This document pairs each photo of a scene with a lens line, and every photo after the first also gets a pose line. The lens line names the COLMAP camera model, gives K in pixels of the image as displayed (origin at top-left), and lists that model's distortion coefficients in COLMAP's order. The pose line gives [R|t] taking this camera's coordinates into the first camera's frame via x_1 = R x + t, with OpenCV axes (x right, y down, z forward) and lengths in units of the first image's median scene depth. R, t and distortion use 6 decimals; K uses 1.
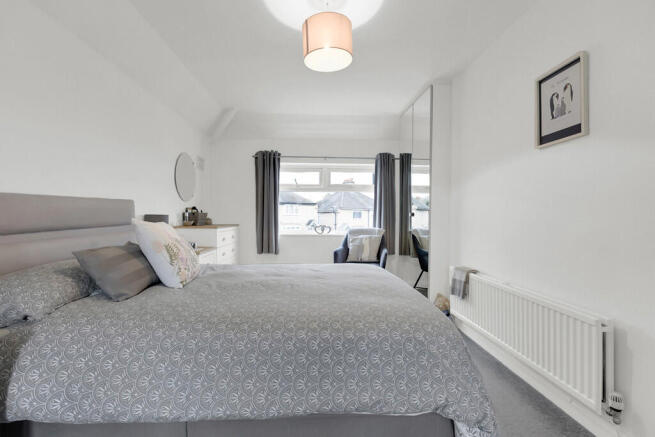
lens RADIAL K [[296.6, 0, 322.7], [0, 296.6, 221.4], [0, 0, 1]] dist [0.019562, -0.000016]
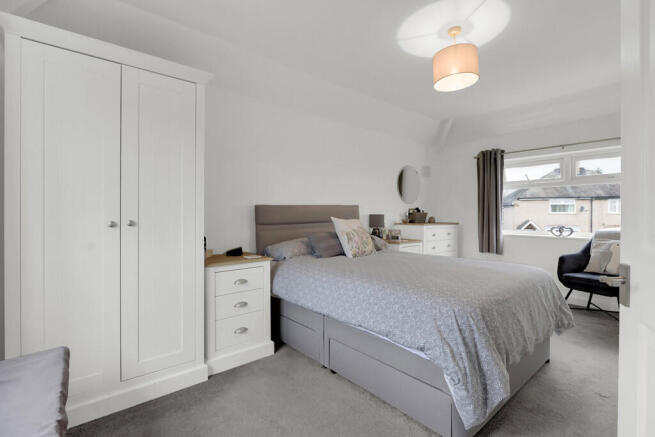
lens RADIAL K [[302.4, 0, 327.5], [0, 302.4, 218.5], [0, 0, 1]] dist [-0.000231, -0.000082]
pose [[0.631327, 0.006726, -0.775487, 0.279136], [-0.011710, 0.999931, -0.000861, 0.000547], [0.775428, 0.009625, 0.631362, -0.066190]]
